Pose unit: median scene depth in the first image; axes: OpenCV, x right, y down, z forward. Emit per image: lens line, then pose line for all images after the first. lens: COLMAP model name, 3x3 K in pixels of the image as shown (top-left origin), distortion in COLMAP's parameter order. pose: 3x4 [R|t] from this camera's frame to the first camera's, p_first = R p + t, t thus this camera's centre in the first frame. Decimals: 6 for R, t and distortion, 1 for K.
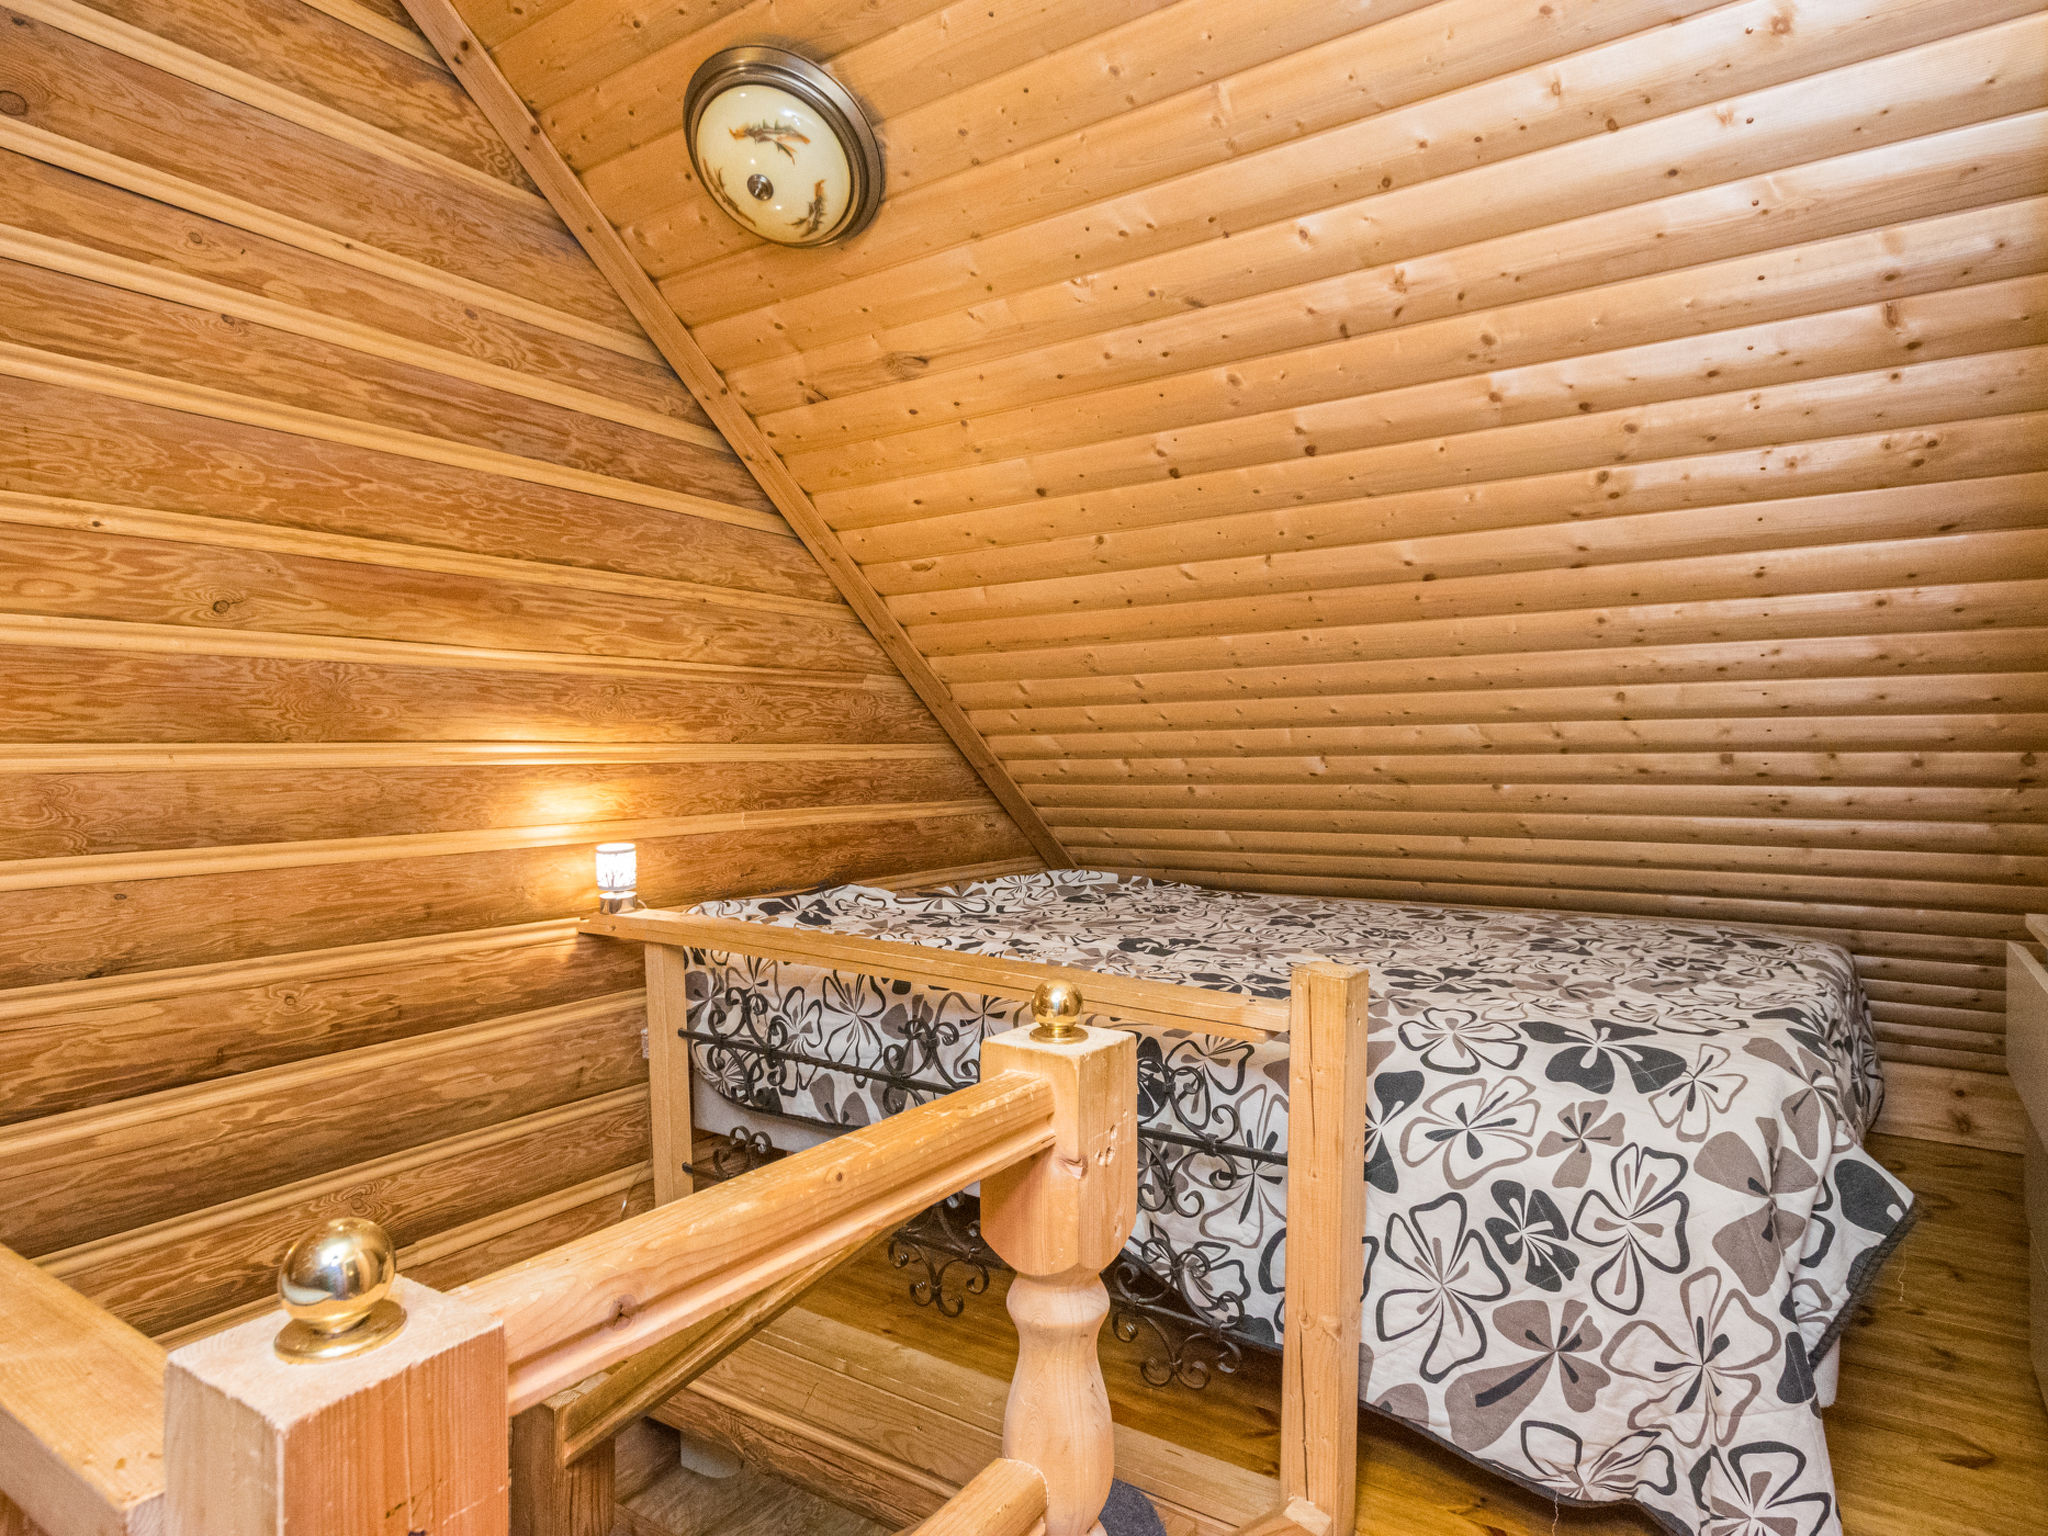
lens RADIAL K [[1178.8, 0, 1026.7], [0, 1178.8, 747.3], [0, 0, 1]] dist [0.006210, 0.001554]
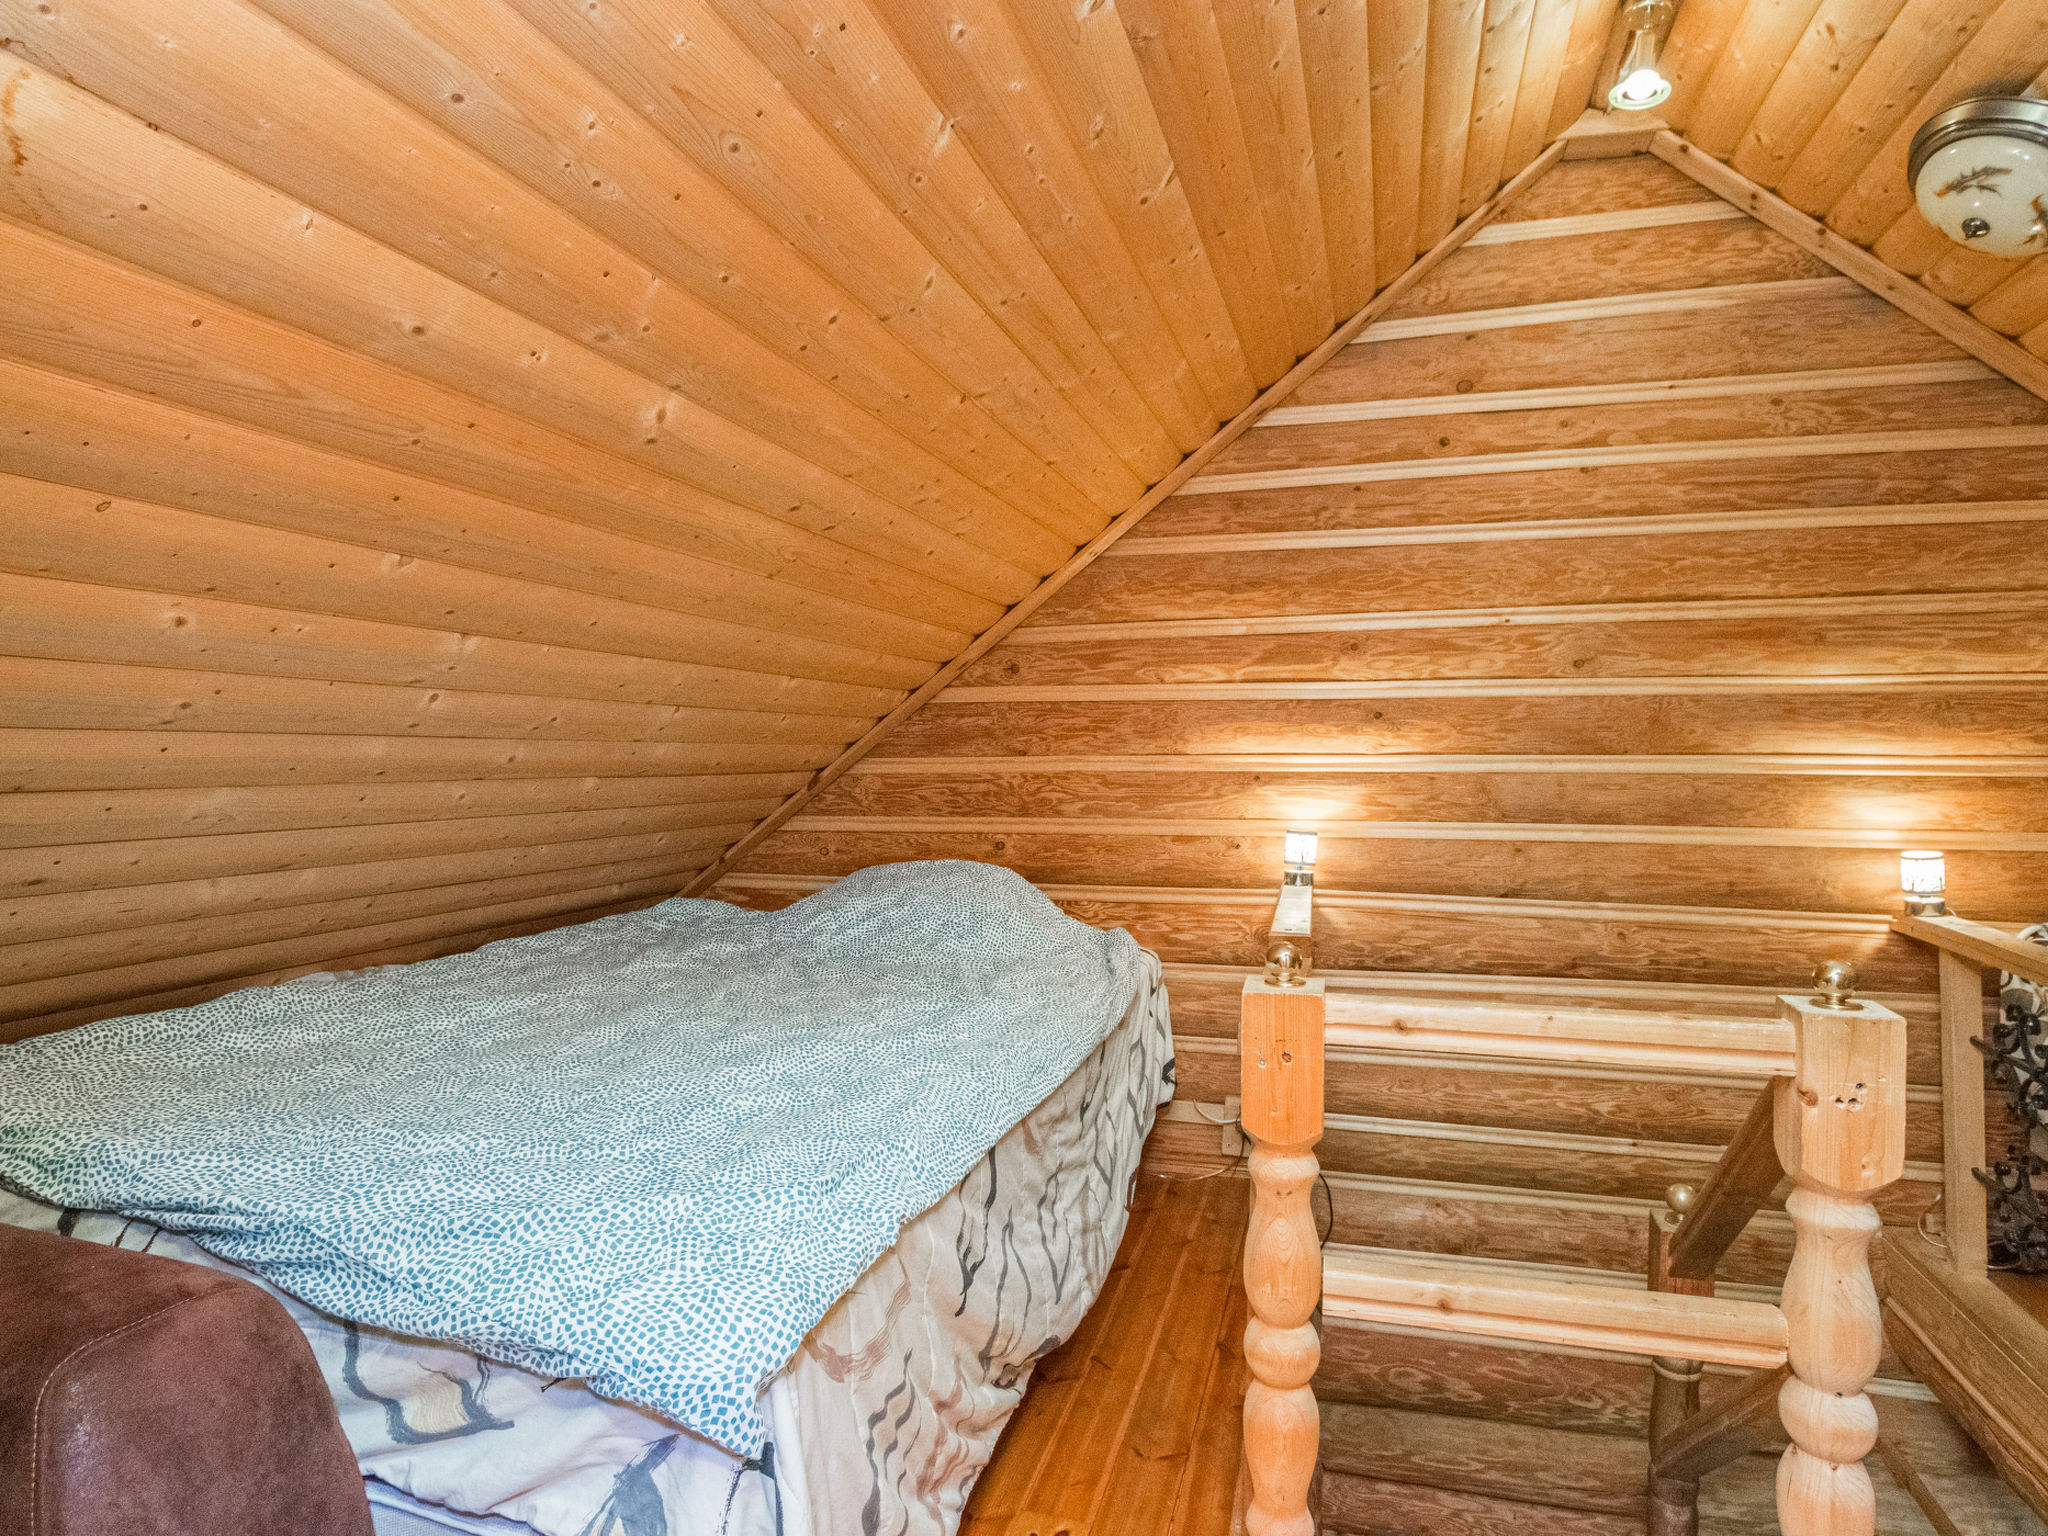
lens RADIAL K [[1178.8, 0, 1026.7], [0, 1178.8, 747.3], [0, 0, 1]] dist [0.006210, 0.001554]
pose [[0.299592, 0.006327, -0.954046, 0.484259], [-0.002274, 0.999980, 0.005918, -0.018800], [0.954065, 0.000397, 0.299600, -0.102484]]
